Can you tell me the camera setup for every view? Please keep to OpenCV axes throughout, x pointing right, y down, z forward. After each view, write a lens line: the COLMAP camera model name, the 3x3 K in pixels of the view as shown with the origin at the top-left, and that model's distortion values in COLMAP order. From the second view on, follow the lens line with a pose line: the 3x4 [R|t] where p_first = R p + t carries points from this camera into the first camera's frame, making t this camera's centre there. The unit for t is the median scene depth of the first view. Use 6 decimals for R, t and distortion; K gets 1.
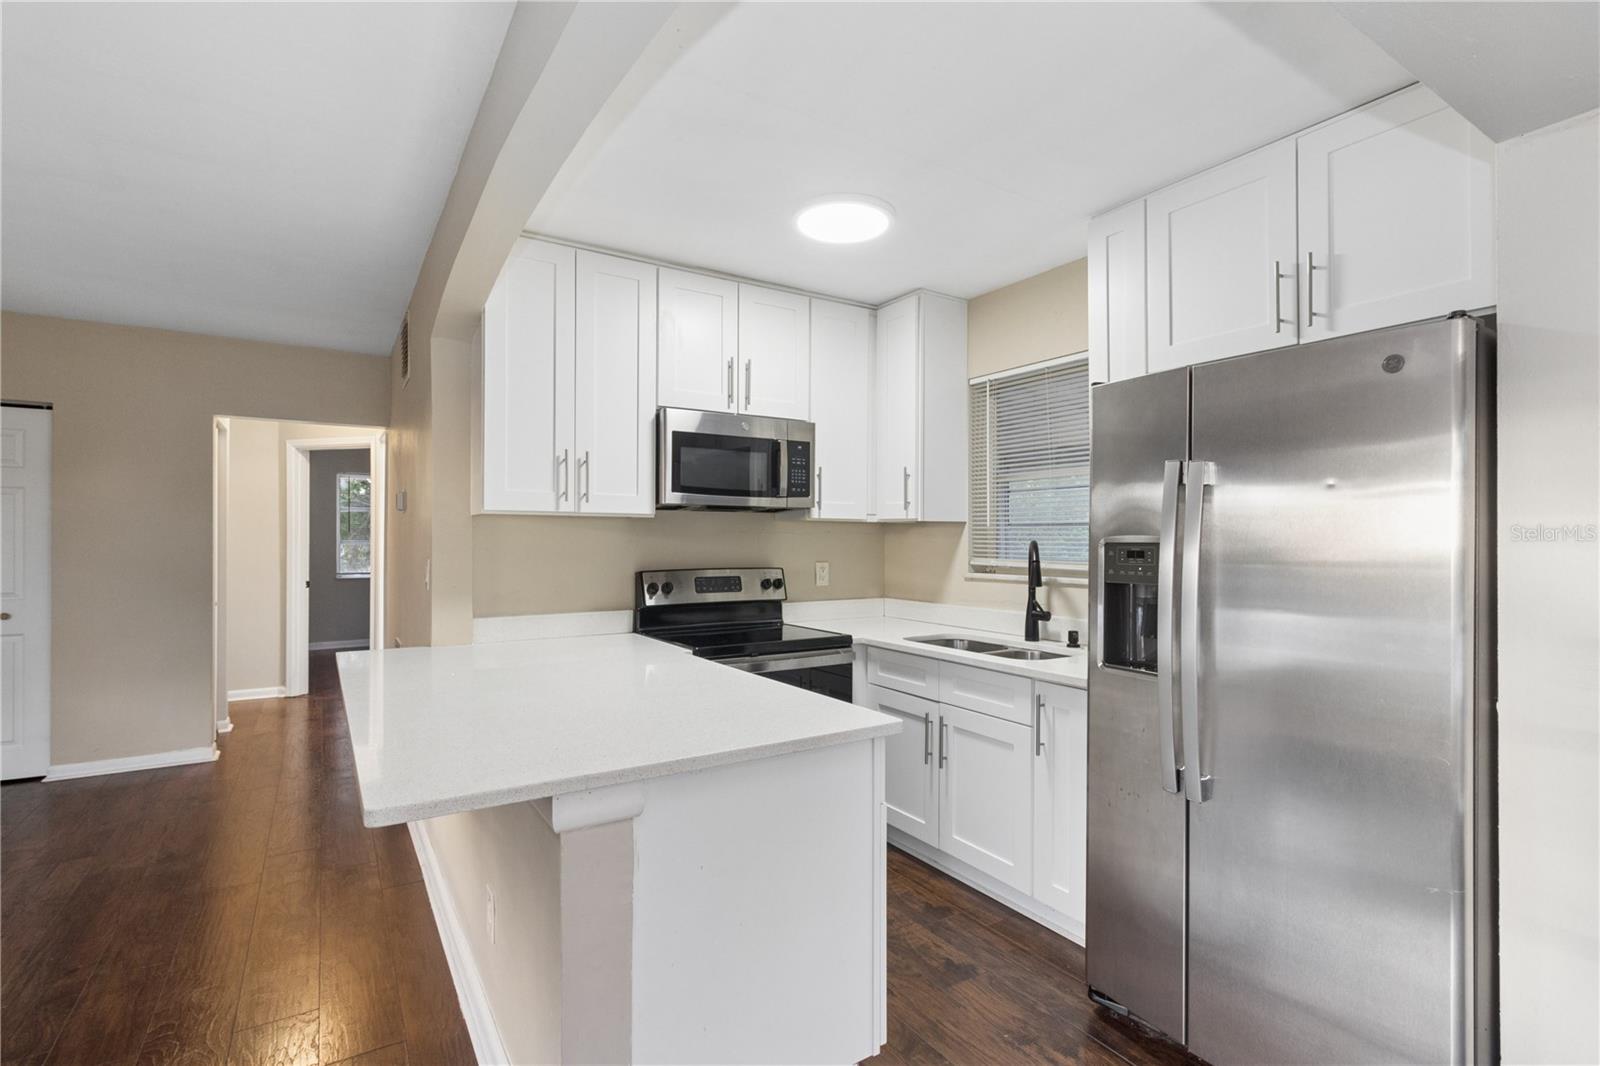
lens RADIAL K [[750.9, 0, 797.1], [0, 750.9, 529.9], [0, 0, 1]] dist [-0.001544, 0.000491]
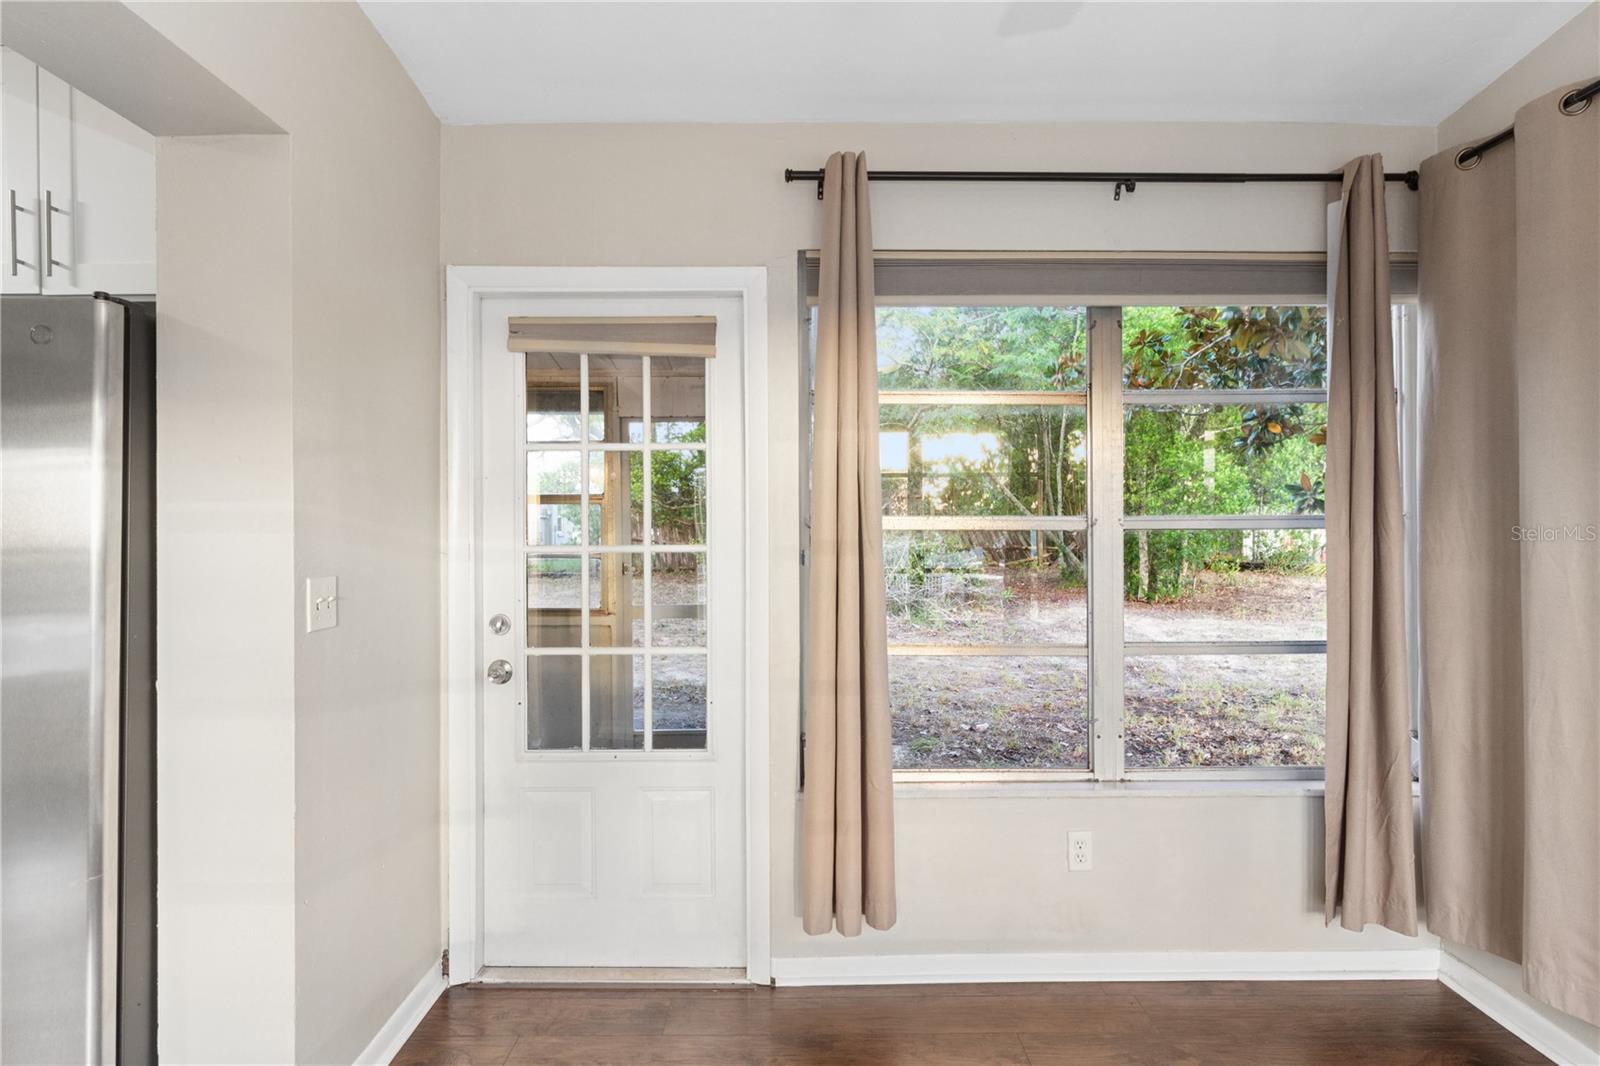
lens RADIAL K [[968.0, 0, 793.4], [0, 968.0, 515.1], [0, 0, 1]] dist [0.004006, 0.002027]
pose [[0.542924, -0.001291, 0.839781, 0.130798], [-0.004584, 0.999979, 0.004501, -0.003409], [-0.839770, -0.006294, 0.542906, -0.202551]]
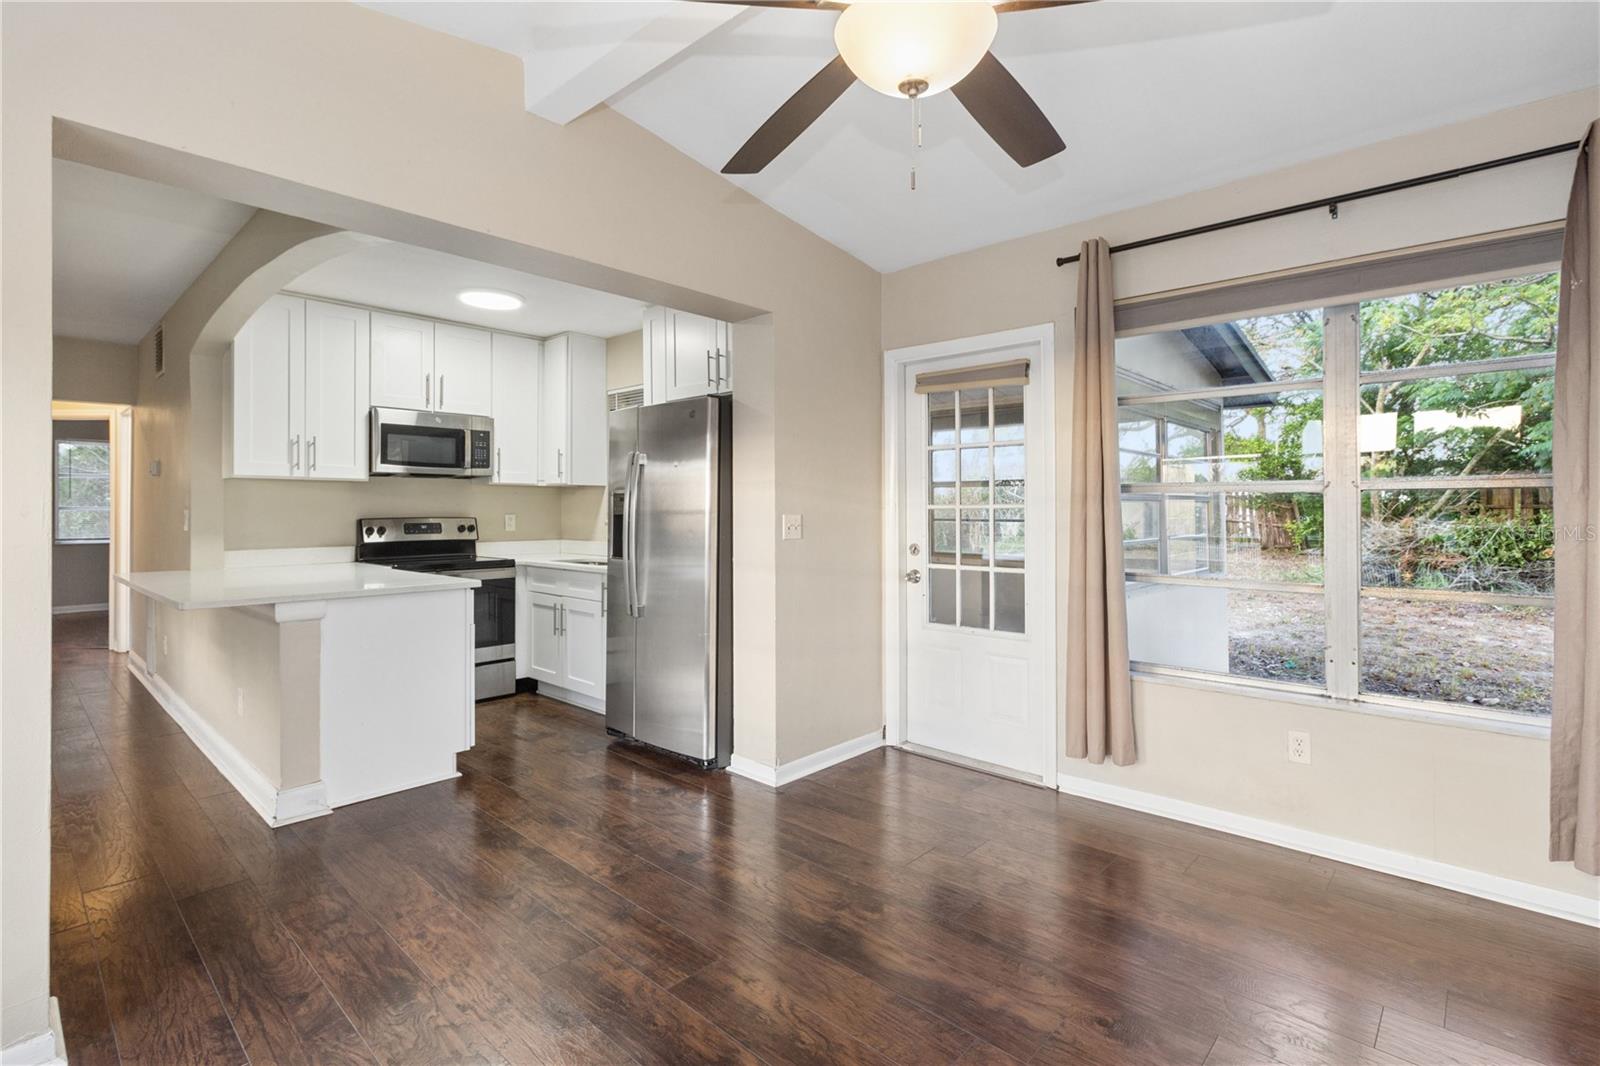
lens RADIAL K [[752.1, 0, 798.5], [0, 752.1, 501.4], [0, 0, 1]] dist [0.010015, 0.000451]
pose [[0.967701, -0.002337, 0.252091, 0.239321], [0.002145, 0.999997, 0.001036, 0.021963], [-0.252093, -0.000462, 0.967703, -0.610190]]
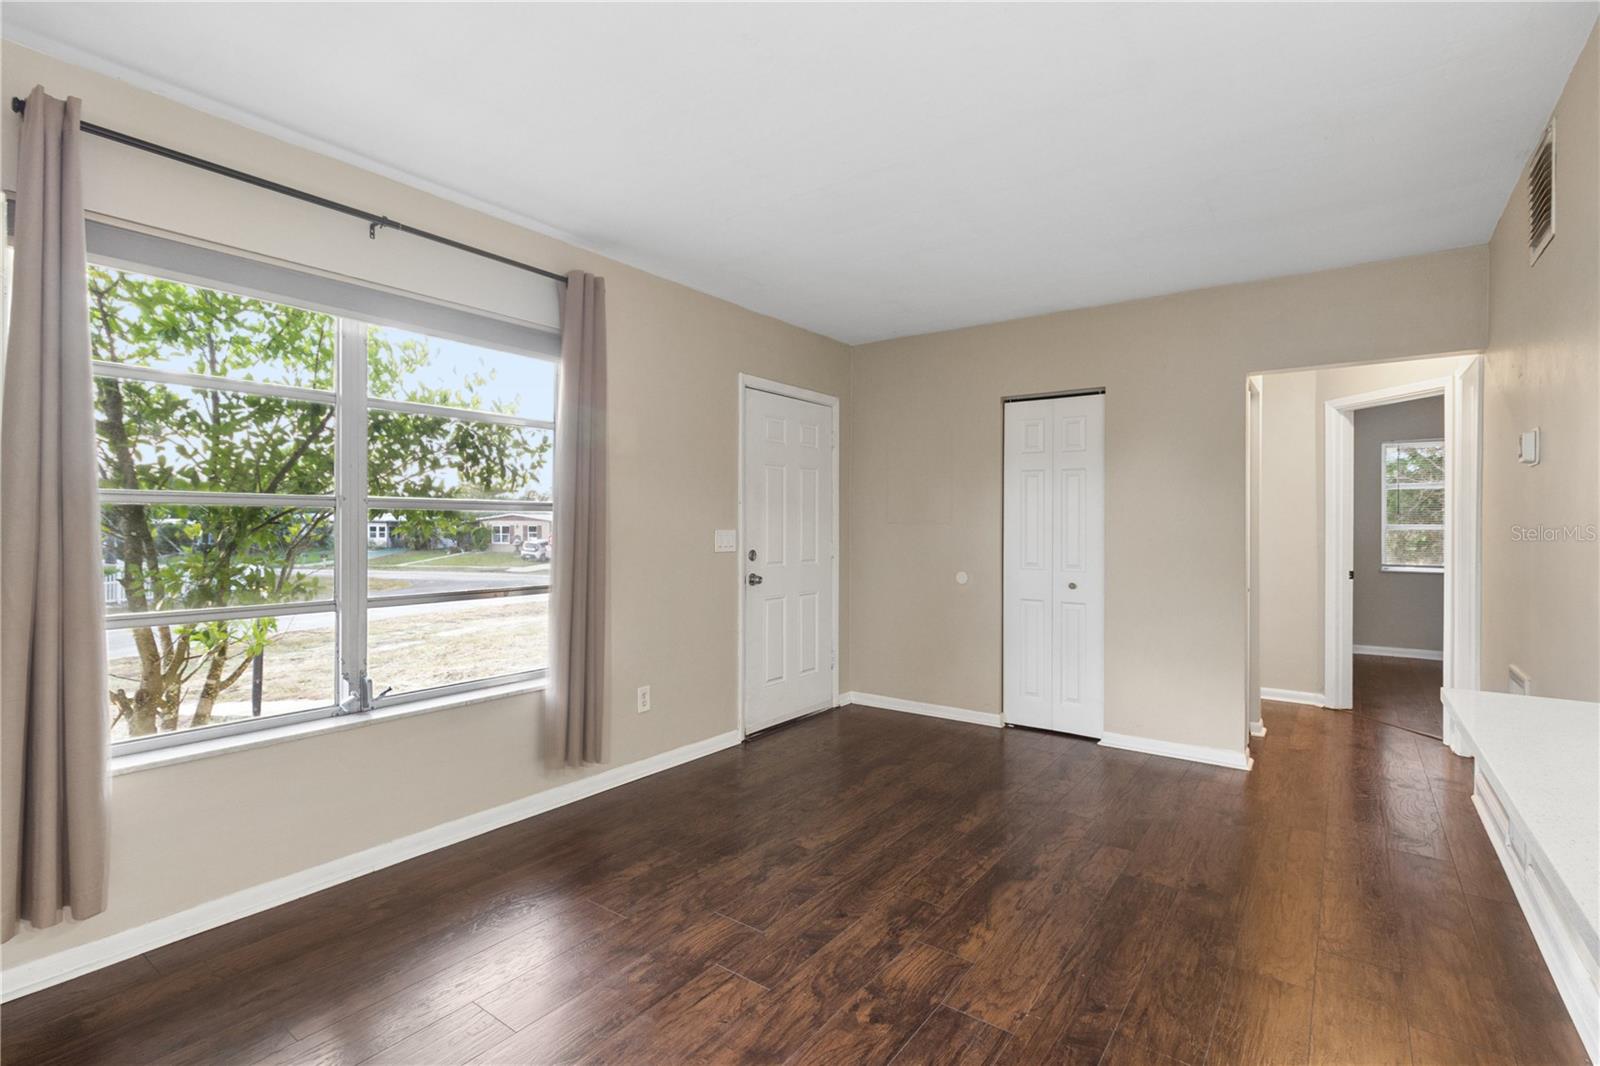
lens RADIAL K [[750.9, 0, 797.1], [0, 750.9, 529.9], [0, 0, 1]] dist [-0.001544, 0.000491]
pose [[0.366647, 0.003371, -0.930354, -0.217127], [0.005313, 0.999970, 0.005717, 0.029597], [0.930345, -0.007039, 0.366618, 0.267662]]
